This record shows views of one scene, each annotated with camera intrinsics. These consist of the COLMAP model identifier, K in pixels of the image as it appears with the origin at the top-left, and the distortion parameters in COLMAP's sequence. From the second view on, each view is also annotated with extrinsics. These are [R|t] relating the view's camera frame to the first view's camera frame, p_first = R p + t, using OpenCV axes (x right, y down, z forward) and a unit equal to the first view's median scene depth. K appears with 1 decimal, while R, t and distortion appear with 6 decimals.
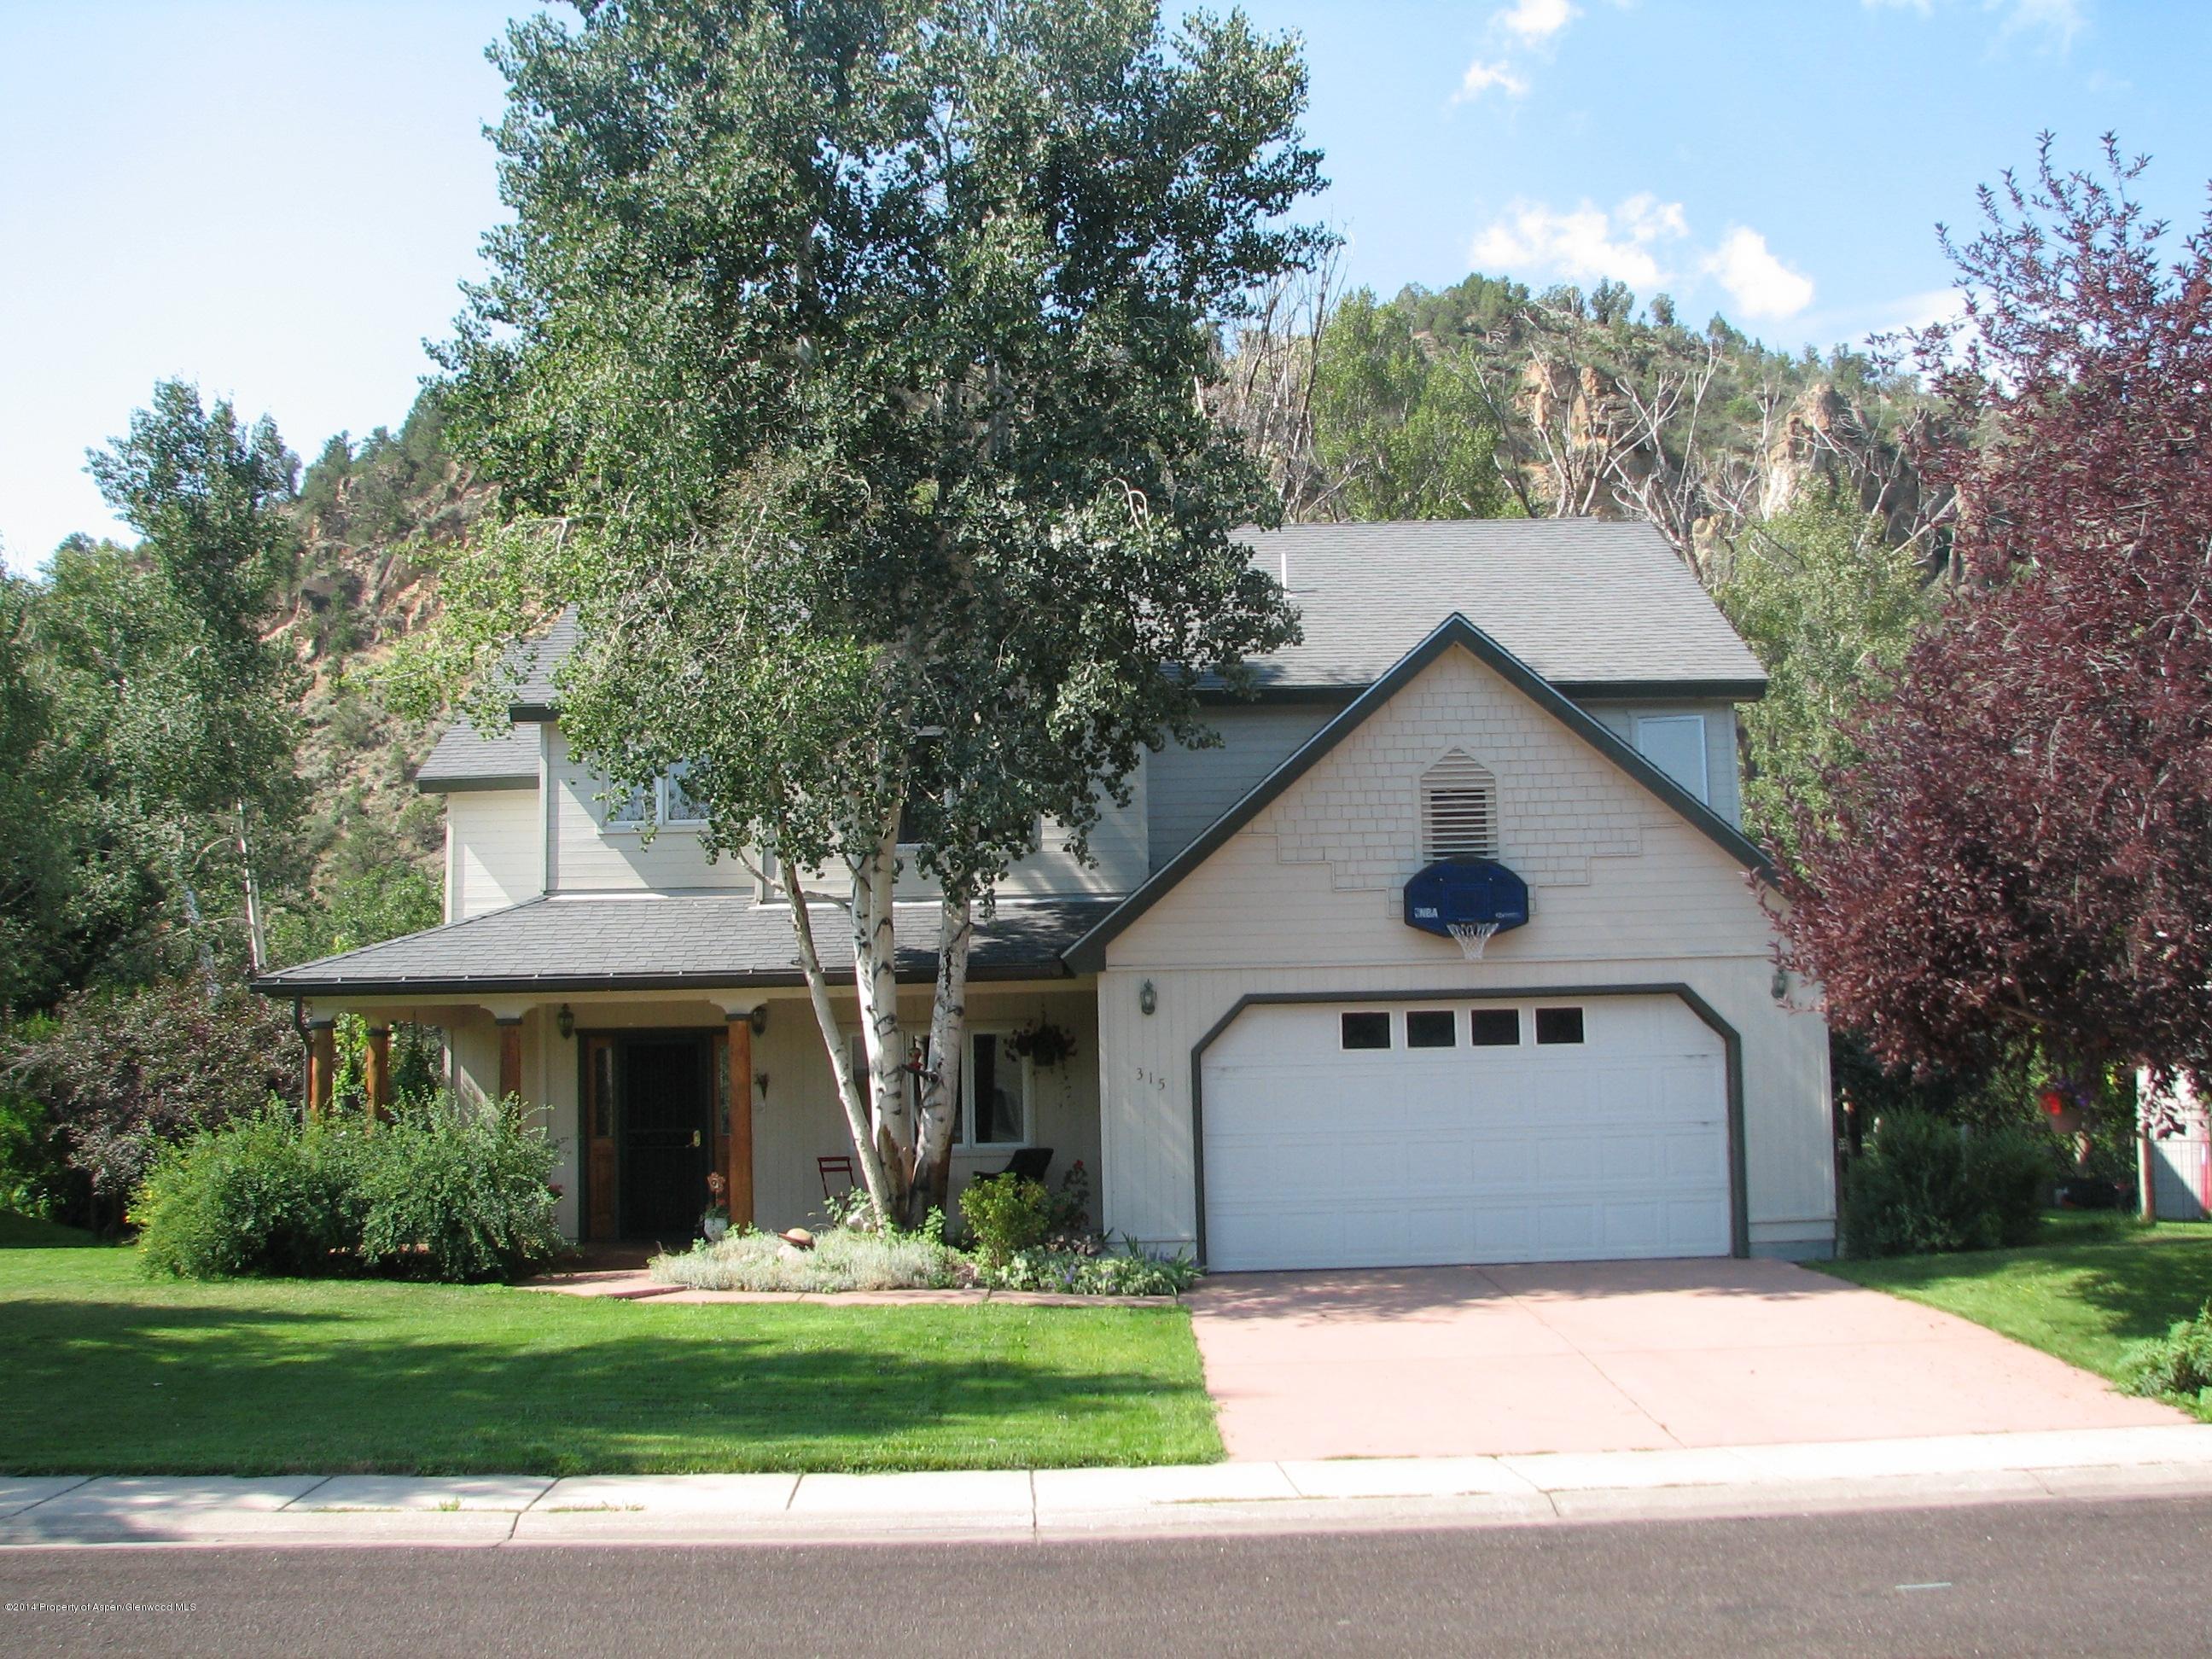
lens RADIAL K [[2348.6, 0, 1115.7], [0, 2348.6, 840.2], [0, 0, 1]] dist [-0.207041, 0.263787]
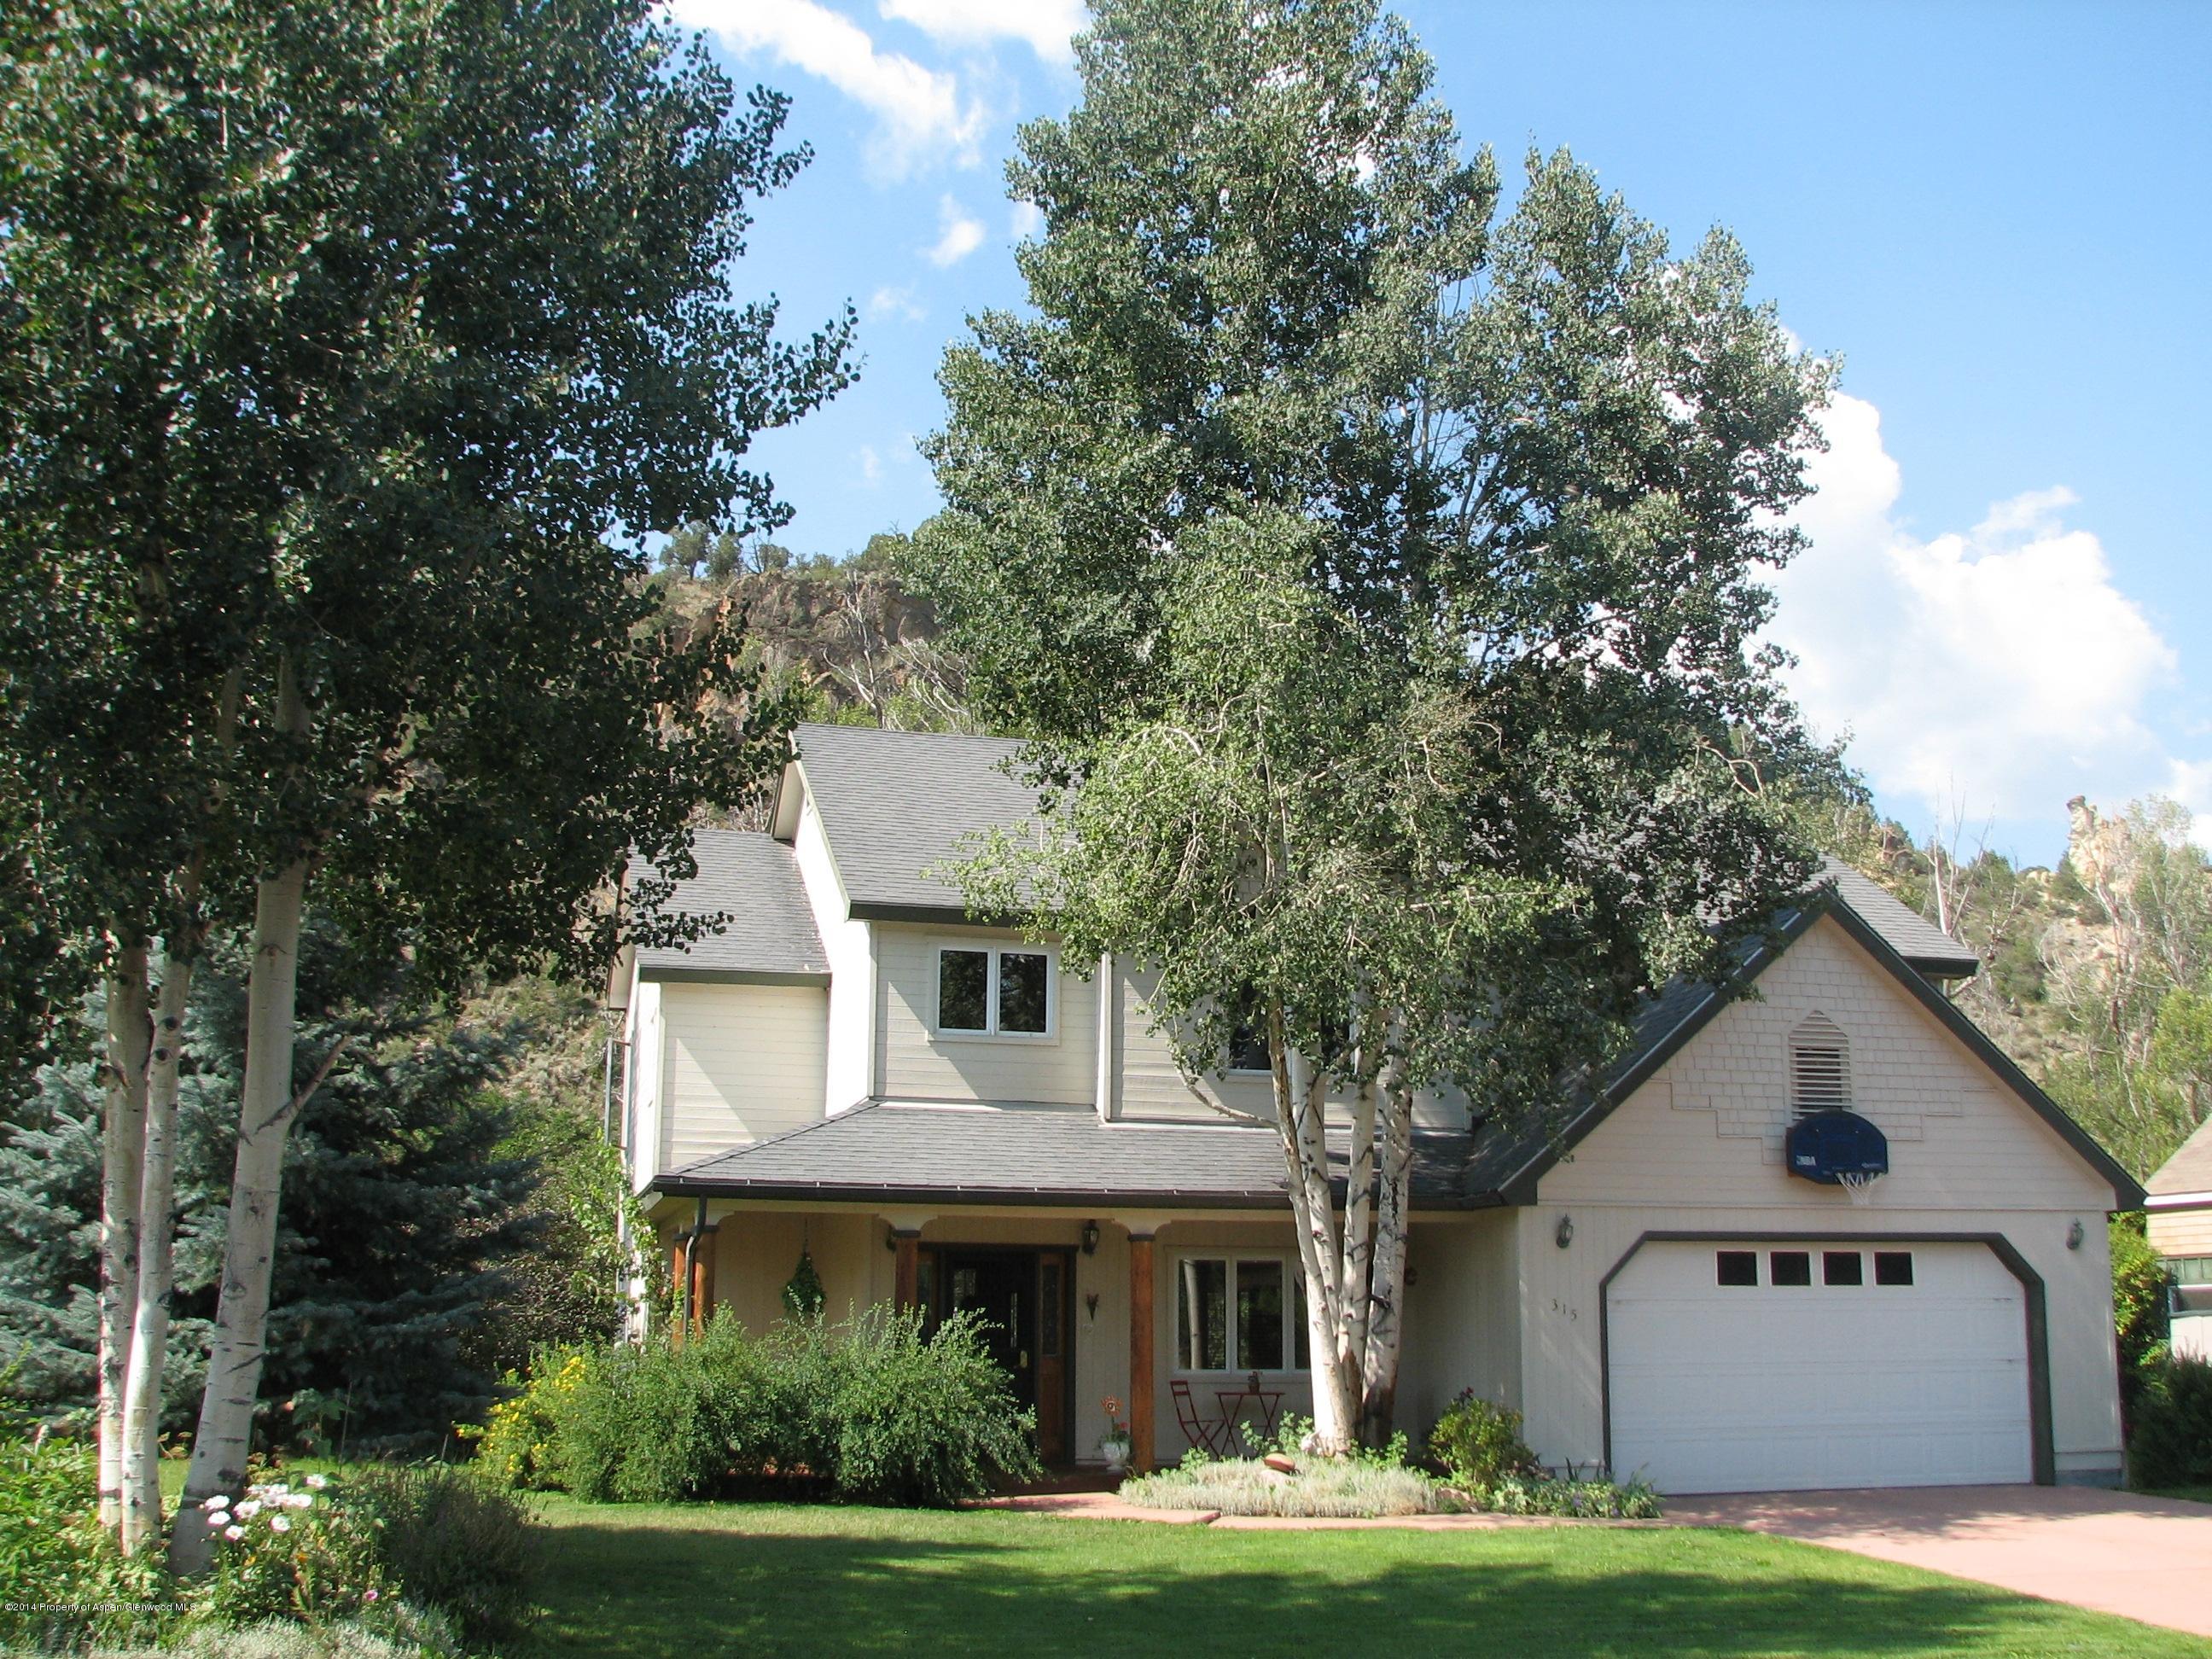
lens RADIAL K [[2348.6, 0, 1115.7], [0, 2348.6, 840.2], [0, 0, 1]] dist [-0.207041, 0.263787]
pose [[0.965587, 0.082159, 0.246762, -0.444128], [-0.057892, 0.992886, -0.104048, 0.012877], [-0.253555, 0.086182, 0.963474, 0.039664]]
